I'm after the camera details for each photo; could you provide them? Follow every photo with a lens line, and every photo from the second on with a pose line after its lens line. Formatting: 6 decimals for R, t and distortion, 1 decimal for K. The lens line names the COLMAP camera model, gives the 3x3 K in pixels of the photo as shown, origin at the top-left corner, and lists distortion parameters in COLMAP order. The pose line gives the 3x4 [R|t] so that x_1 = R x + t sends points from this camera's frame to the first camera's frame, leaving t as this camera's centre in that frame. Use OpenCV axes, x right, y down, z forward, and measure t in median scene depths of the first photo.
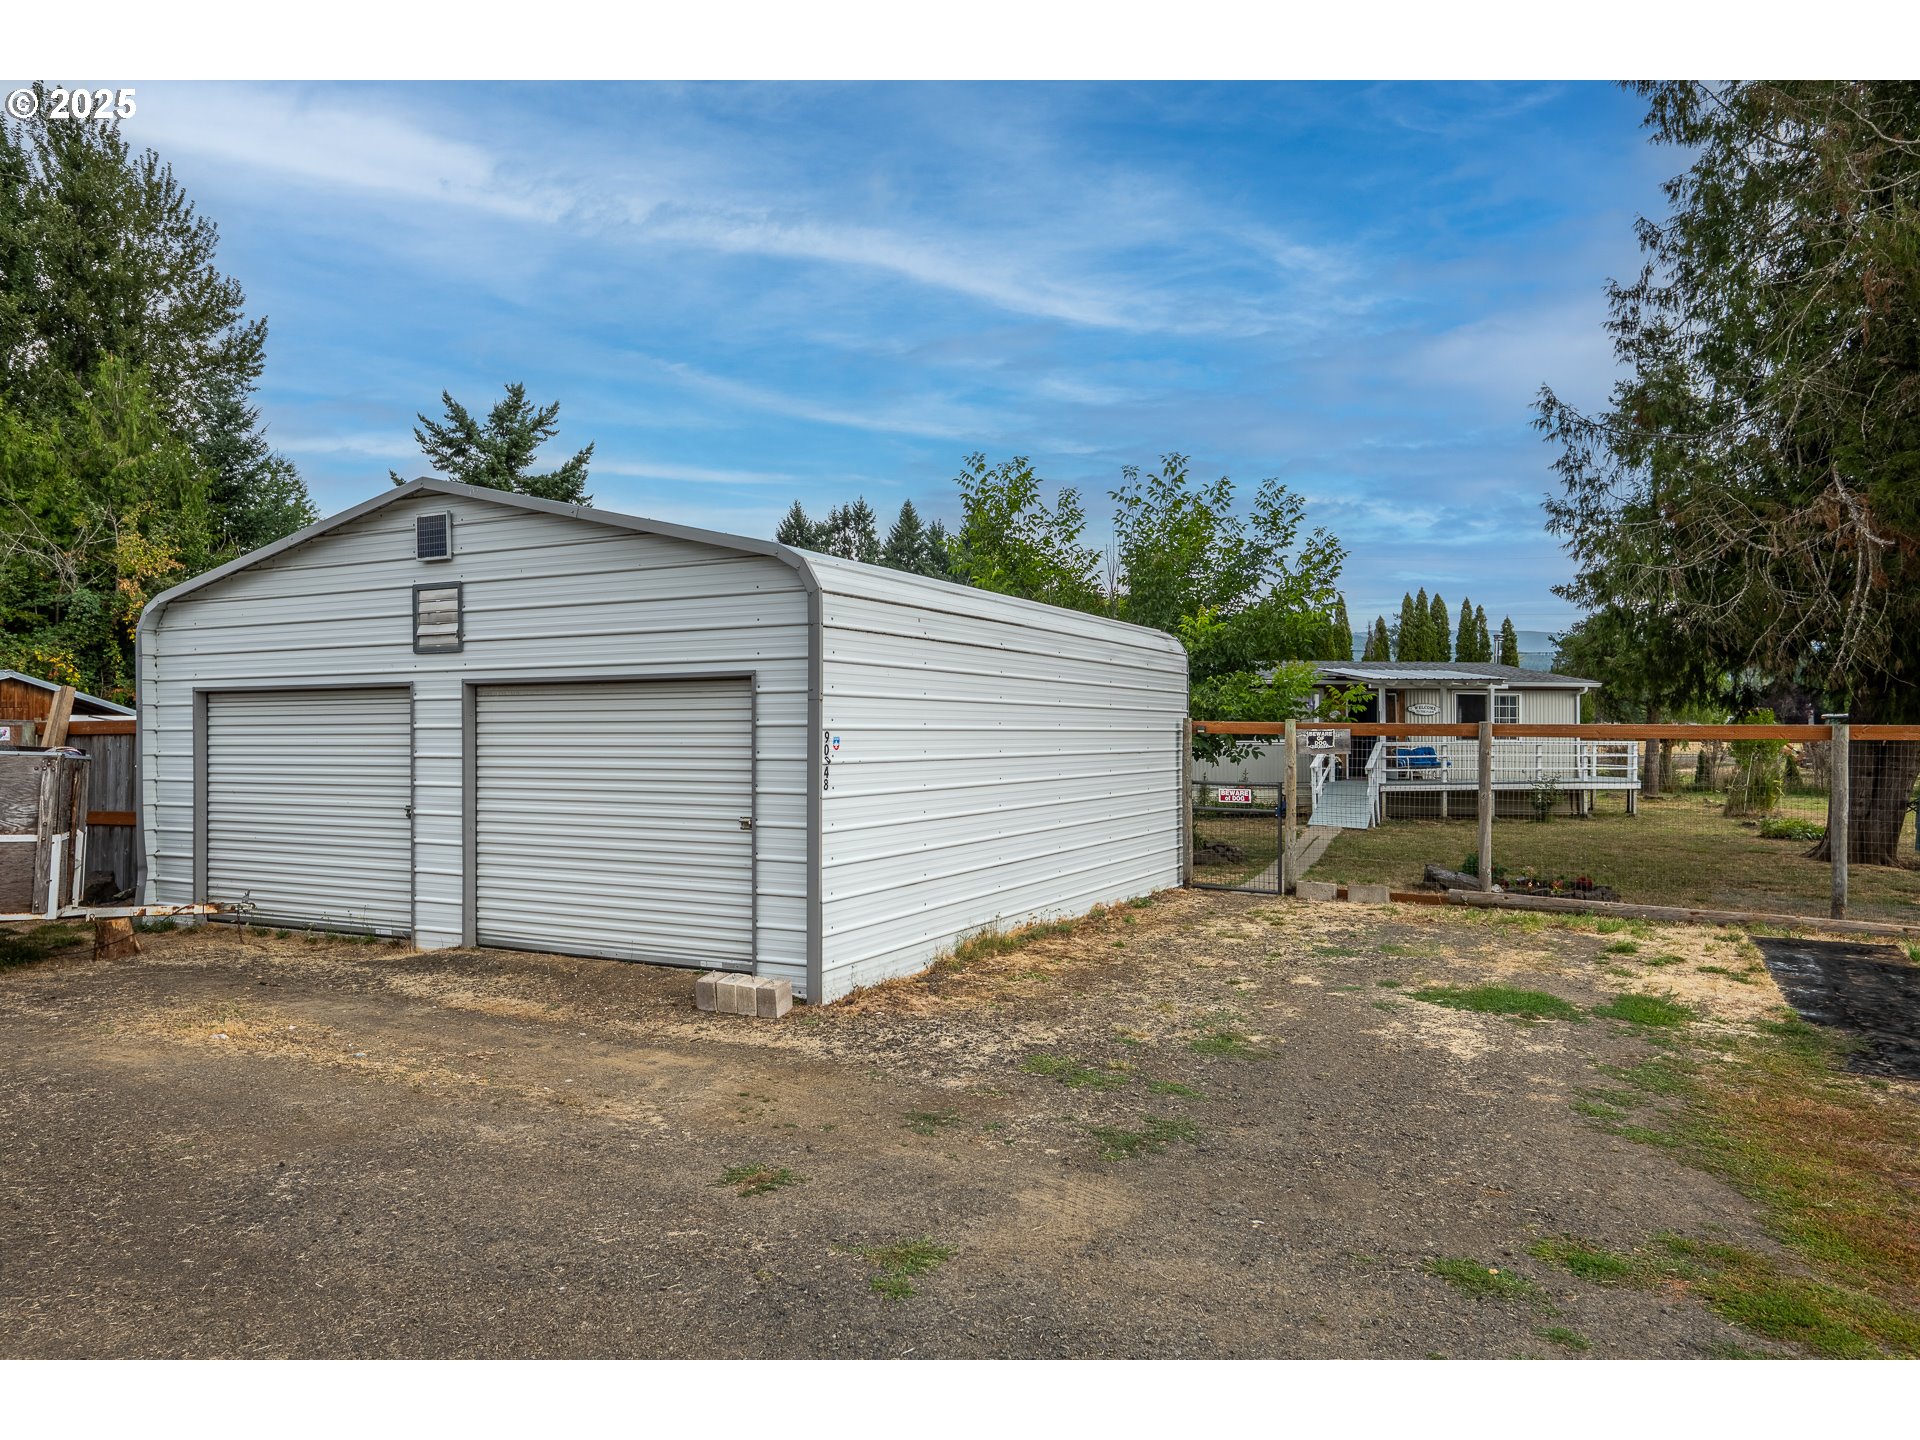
lens RADIAL K [[1241.4, 0, 960.0], [0, 1241.4, 720.0], [0, 0, 1]] dist [0.067048, -0.045444]
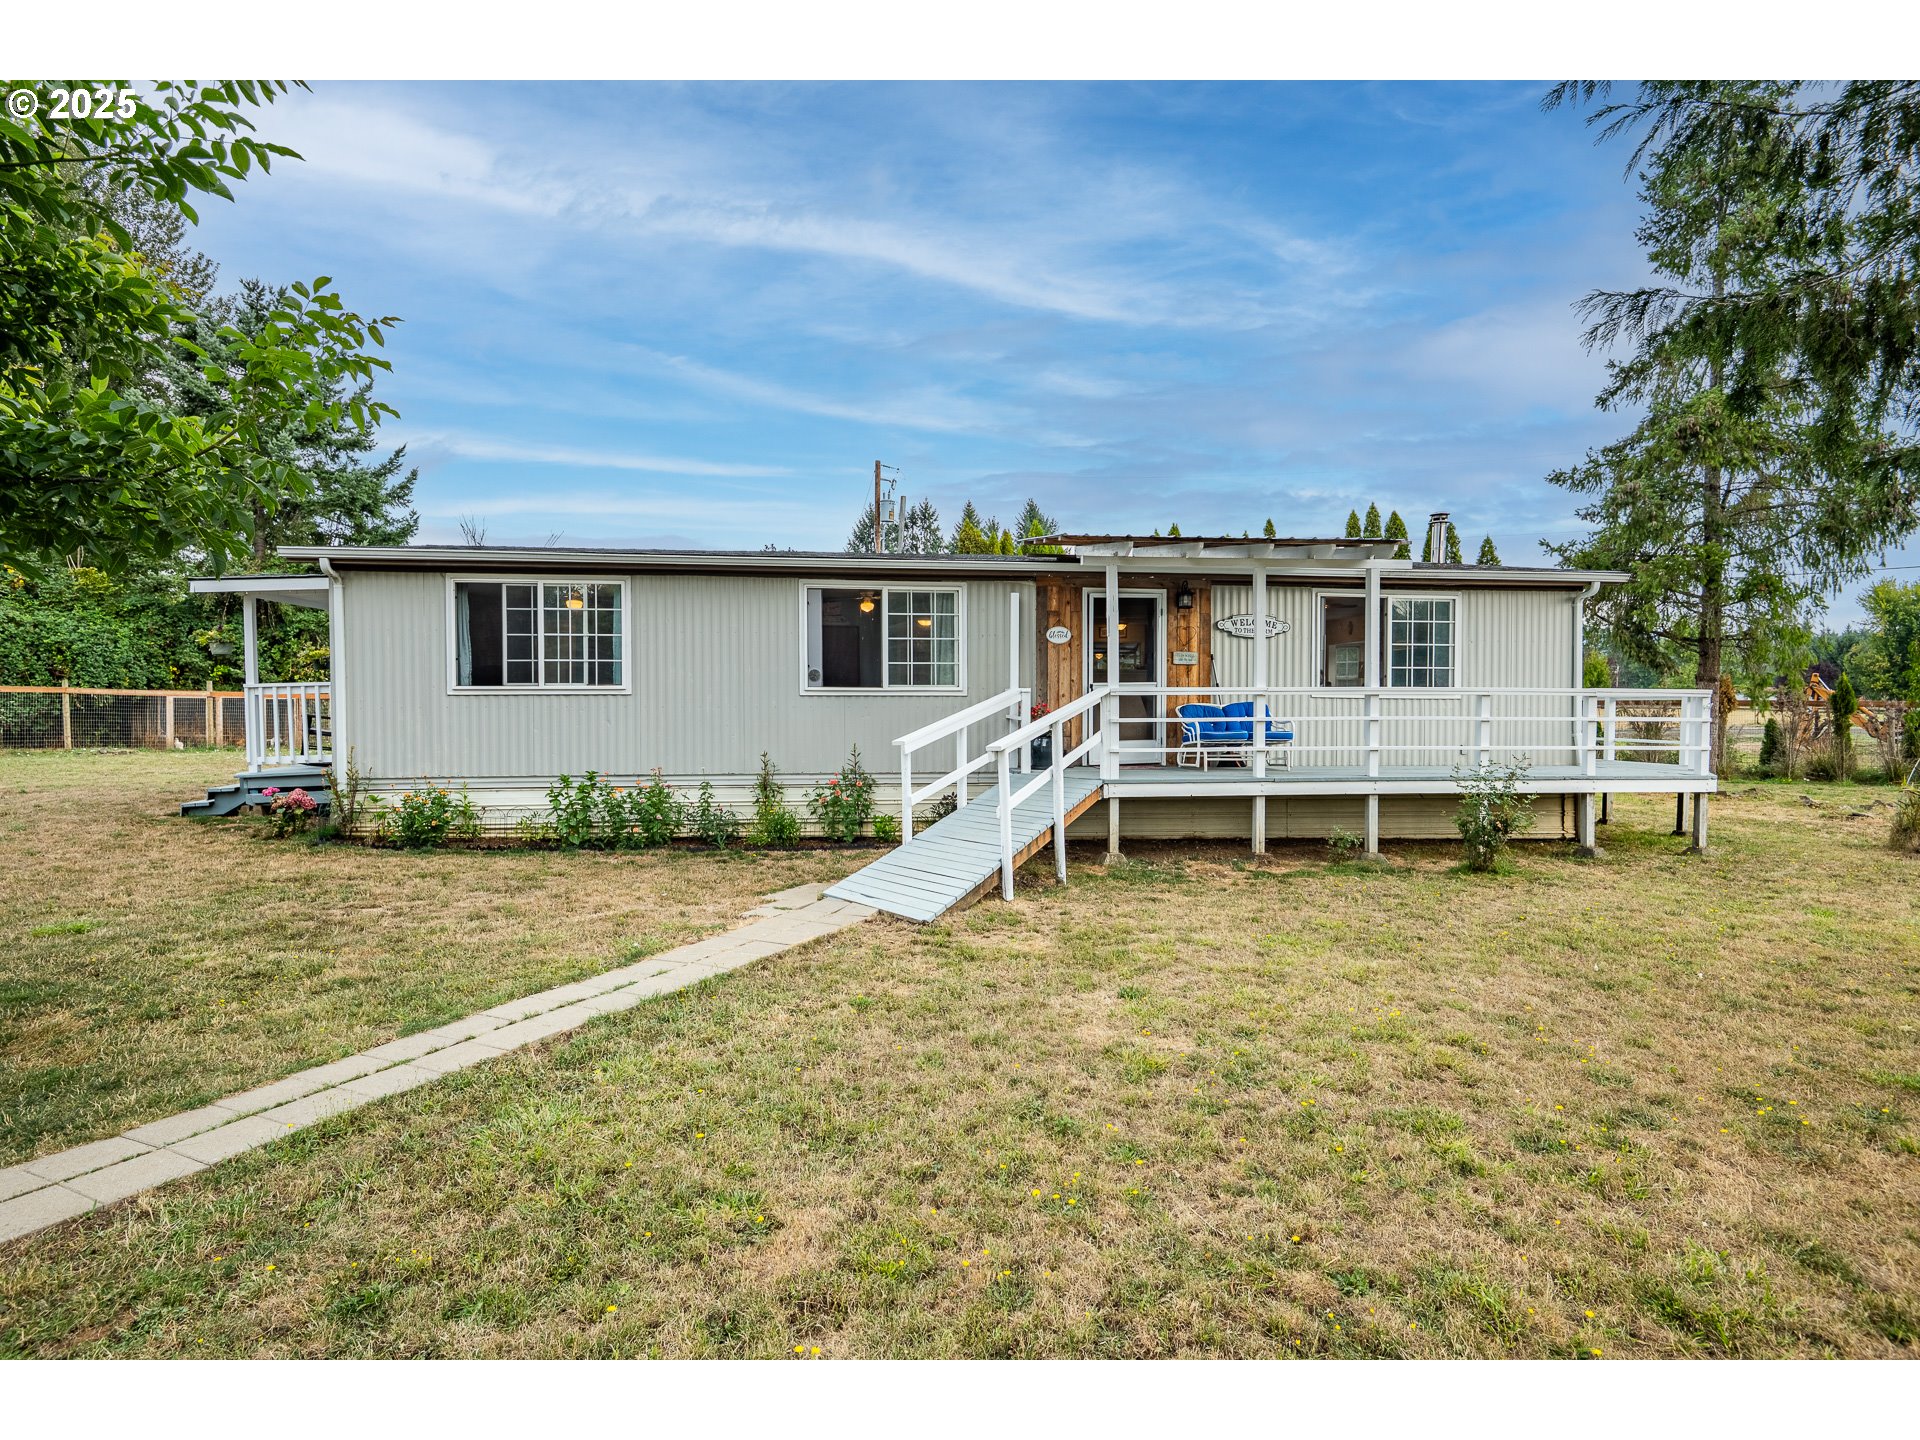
lens RADIAL K [[914.1, 0, 960.0], [0, 914.1, 720.0], [0, 0, 1]] dist [-0.001105, -0.000004]
pose [[0.988478, 0.007346, -0.151185, 0.319878], [-0.003763, 0.999706, 0.023970, 0.021434], [0.151317, -0.023125, 0.988215, 0.636214]]
